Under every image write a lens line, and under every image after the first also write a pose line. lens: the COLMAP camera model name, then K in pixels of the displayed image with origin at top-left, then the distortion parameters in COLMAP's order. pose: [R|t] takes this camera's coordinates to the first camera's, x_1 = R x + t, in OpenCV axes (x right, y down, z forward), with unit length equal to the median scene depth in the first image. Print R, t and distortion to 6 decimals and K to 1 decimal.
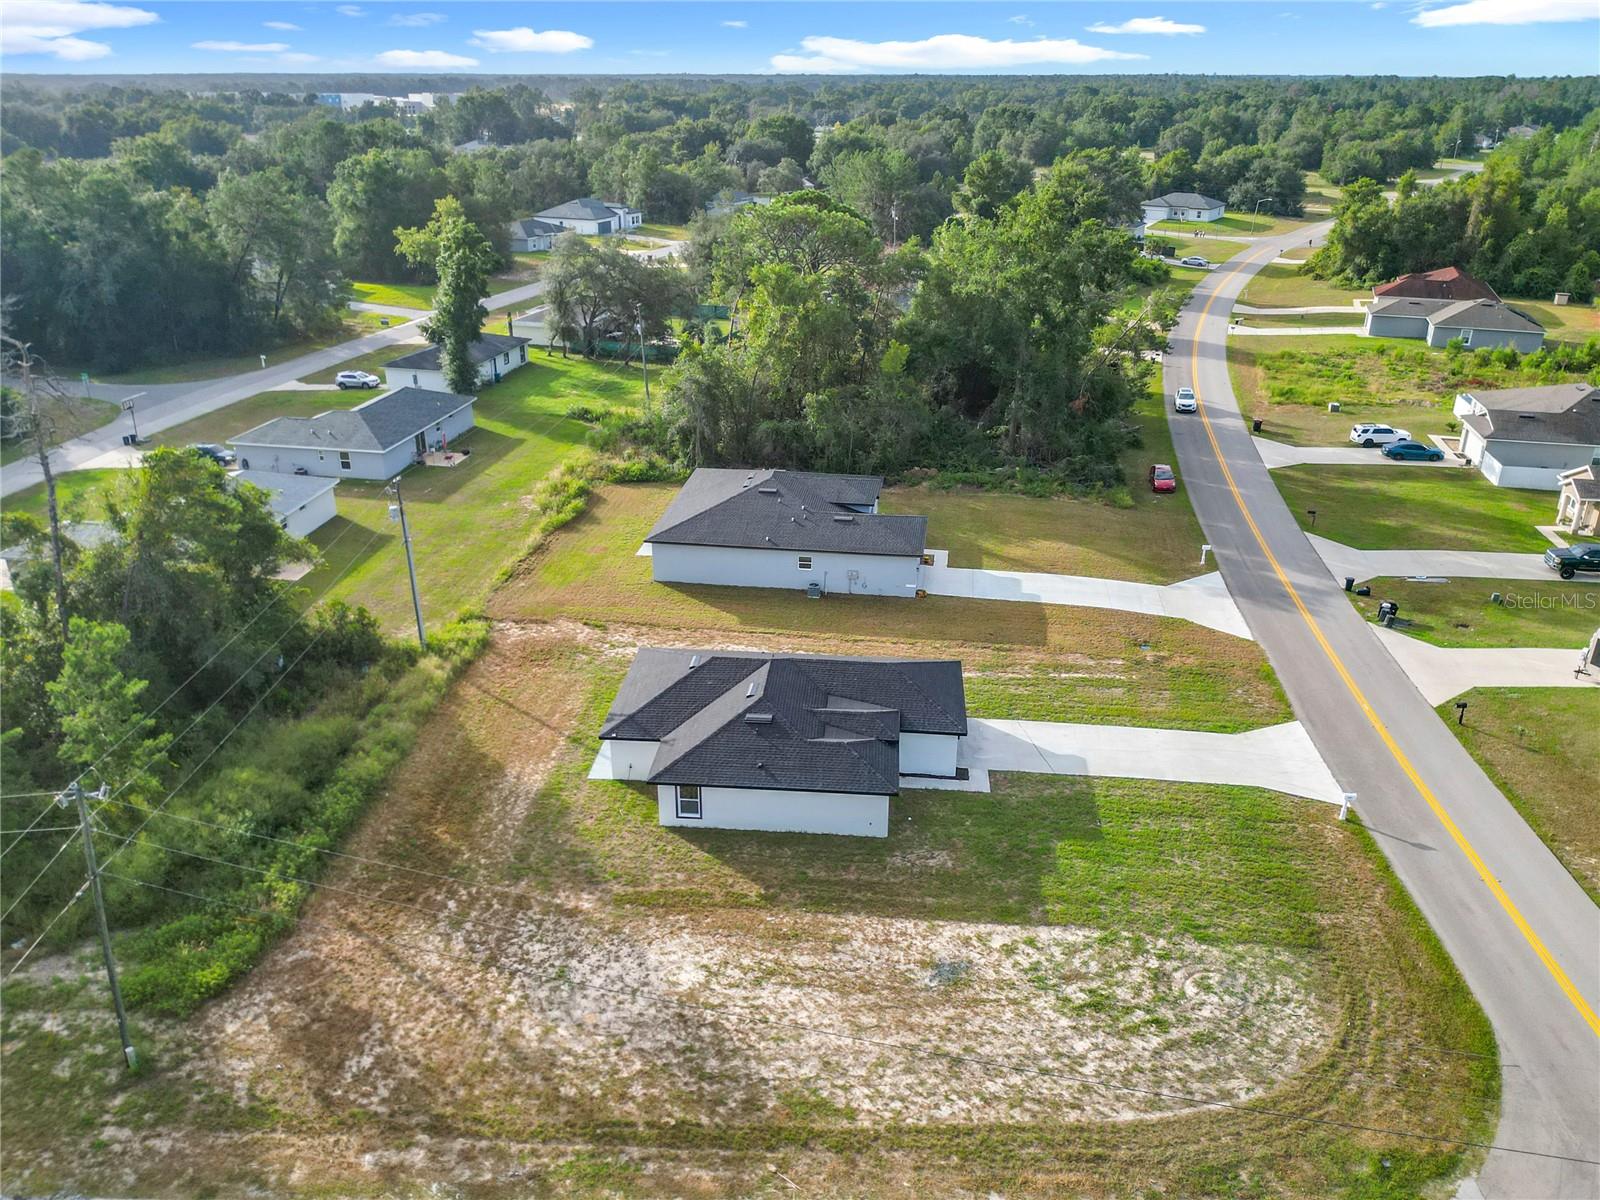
lens RADIAL K [[1217.5, 0, 793.0], [0, 1217.5, 596.7], [0, 0, 1]] dist [0.066673, -0.104855]
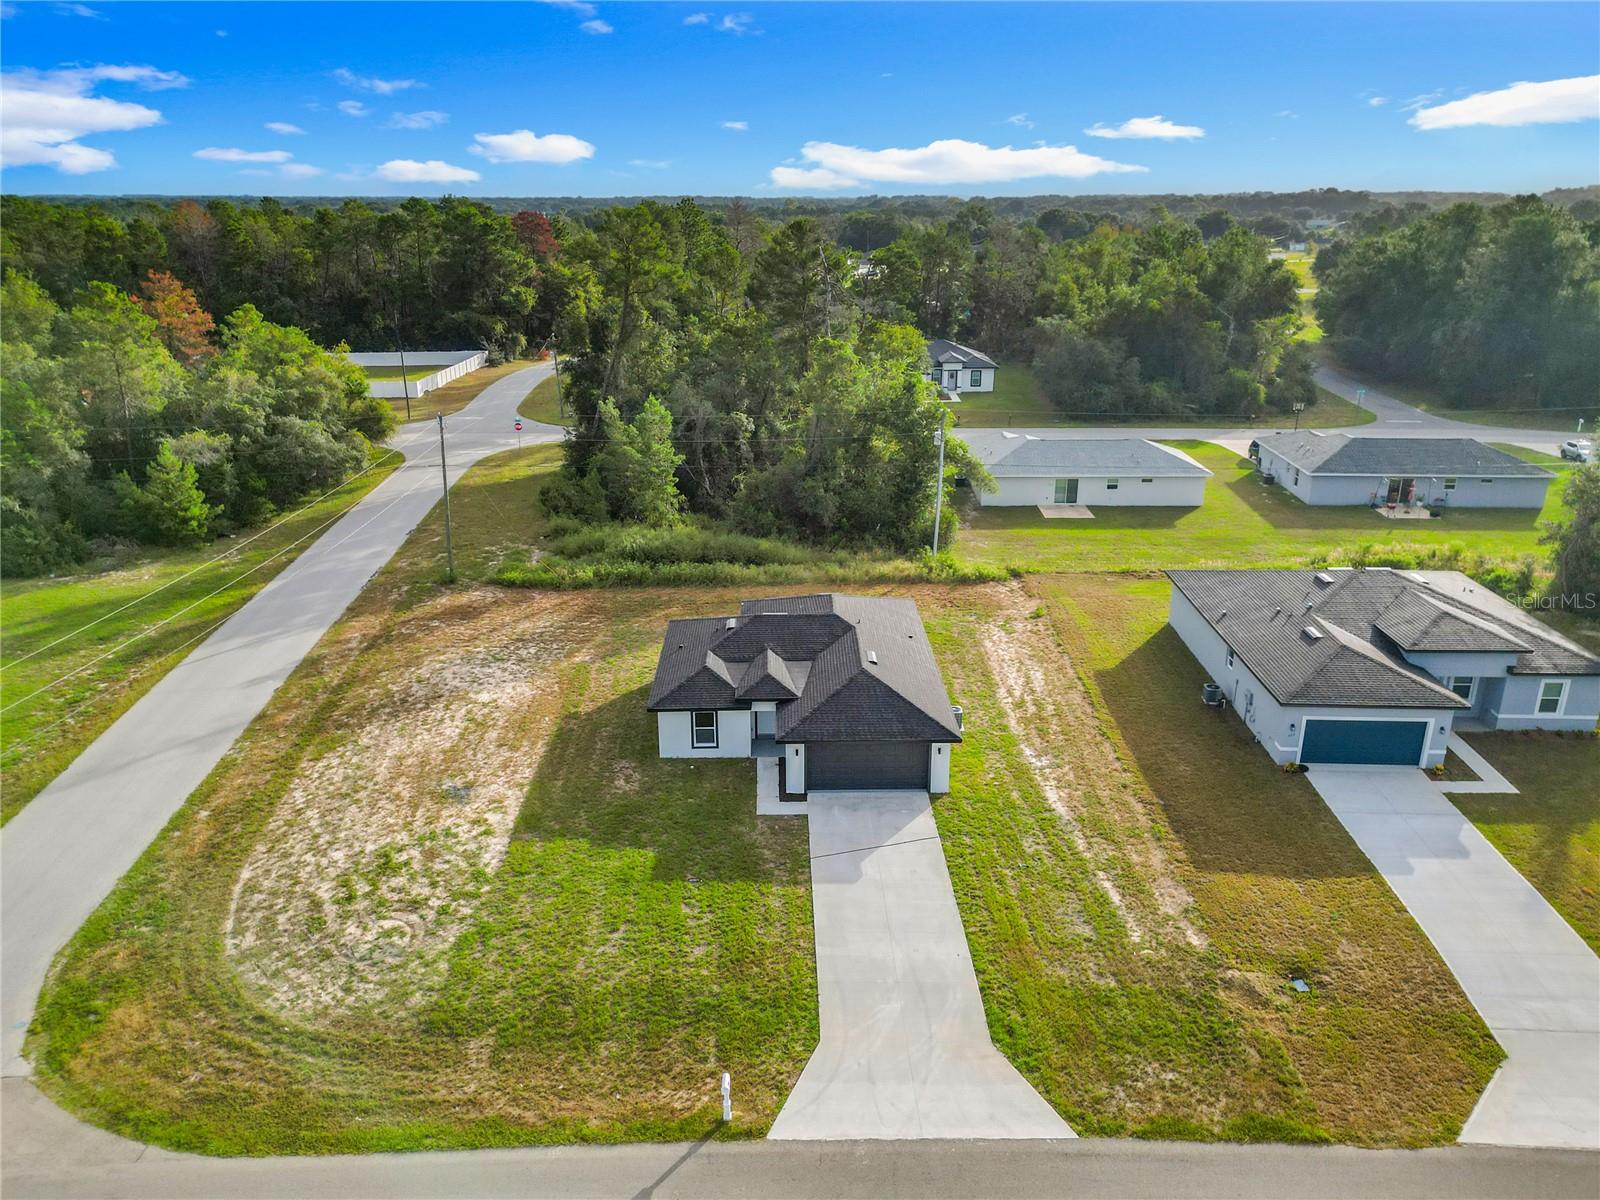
lens RADIAL K [[1140.5, 0, 789.6], [0, 1140.5, 593.2], [0, 0, 1]] dist [0.073921, -0.076453]
pose [[0.102789, 0.321693, -0.941248, 1.099074], [-0.389655, 0.883657, 0.259458, -0.244370], [0.915207, 0.340093, 0.216180, 1.010723]]
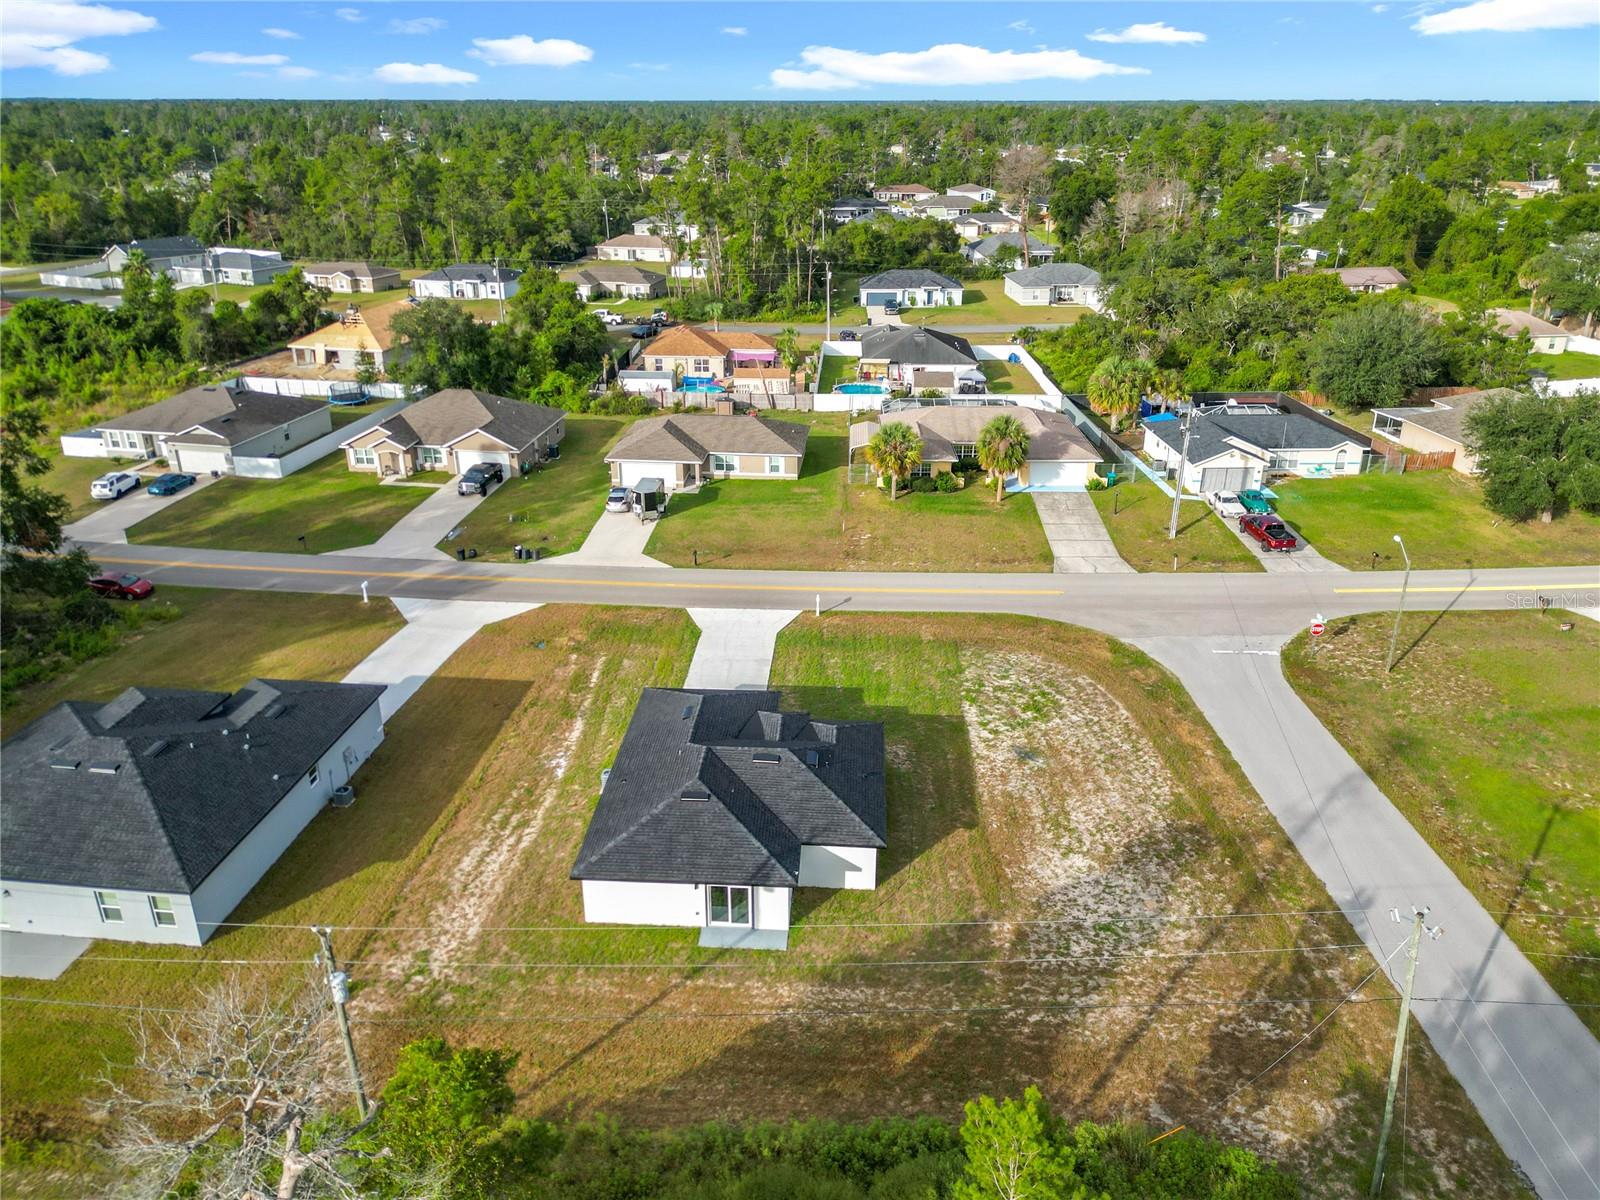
lens RADIAL K [[1184.0, 0, 789.8], [0, 1184.0, 600.6], [0, 0, 1]] dist [0.090770, -0.132749]
pose [[-0.026685, -0.388615, 0.921014, -1.094370], [0.395064, 0.842238, 0.366823, -0.471443], [-0.918266, 0.373648, 0.131052, 1.026614]]
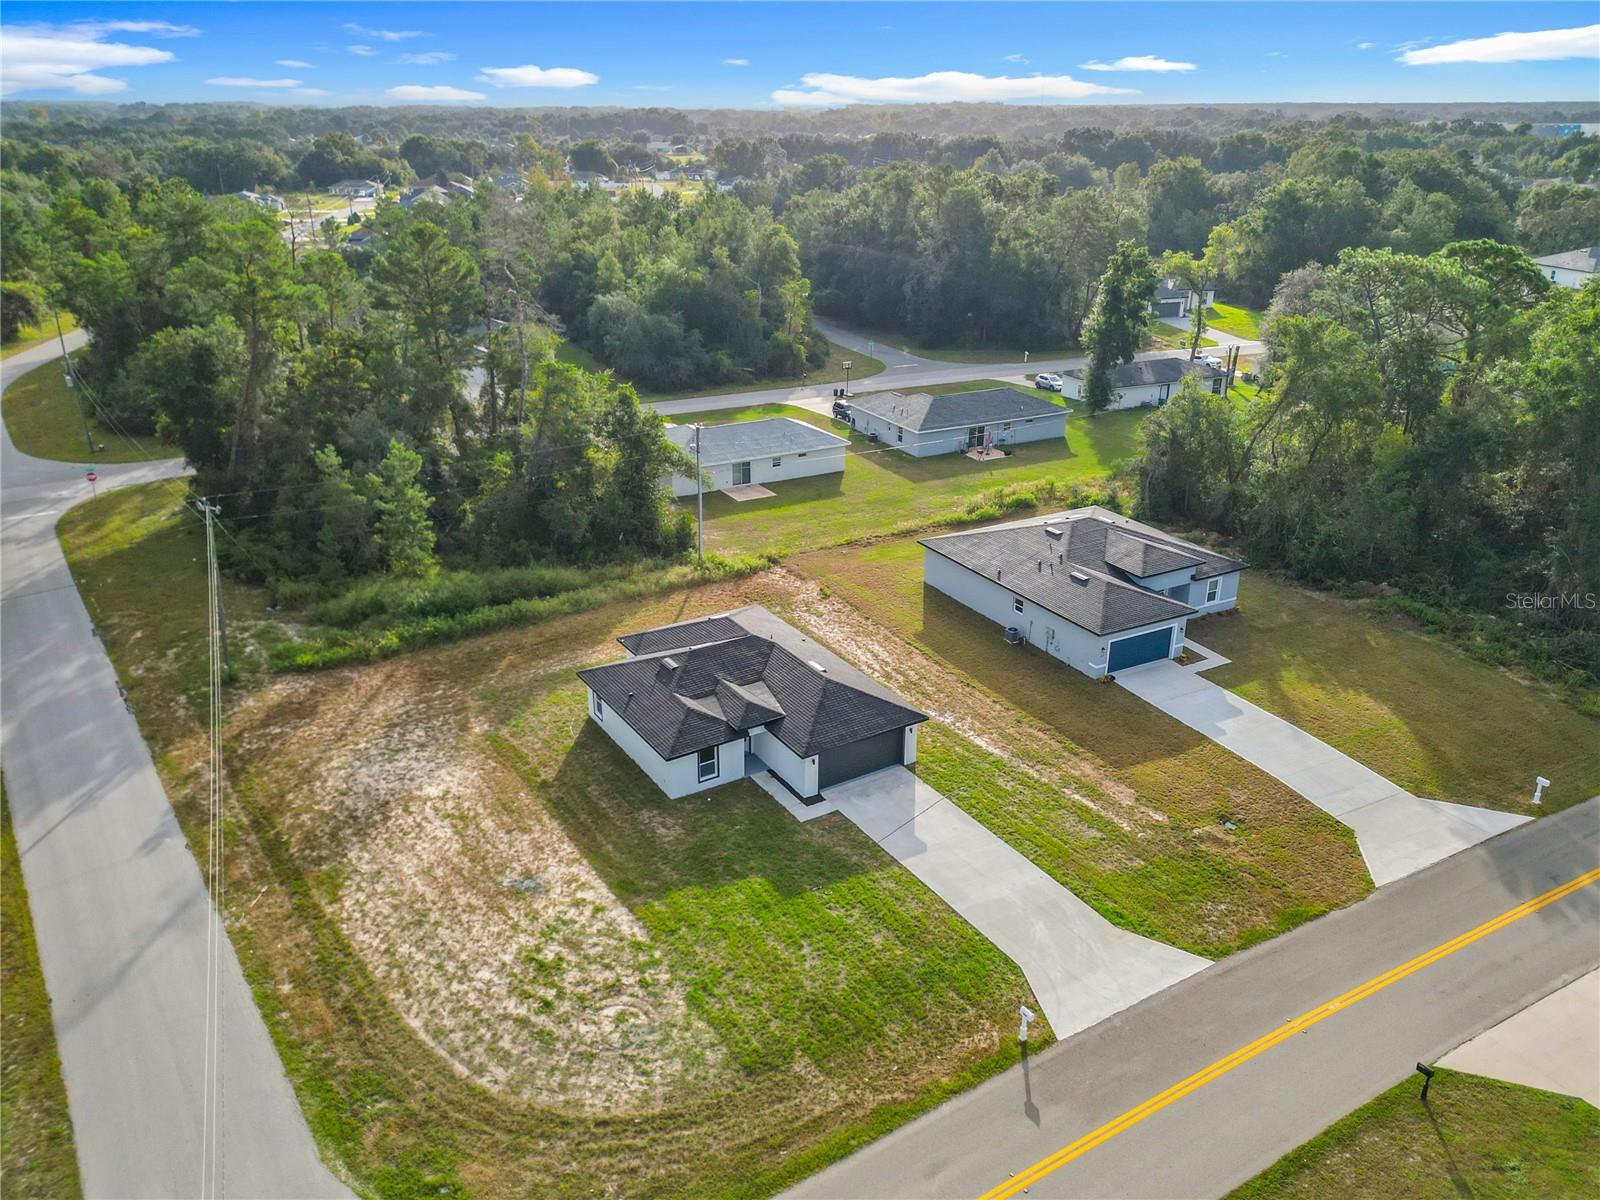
lens RADIAL K [[1184.0, 0, 789.8], [0, 1184.0, 600.6], [0, 0, 1]] dist [0.090770, -0.132749]
pose [[0.599678, 0.304580, -0.740012, 1.035308], [-0.316329, 0.939644, 0.130405, -0.167805], [0.735066, 0.155886, 0.659831, 0.417175]]
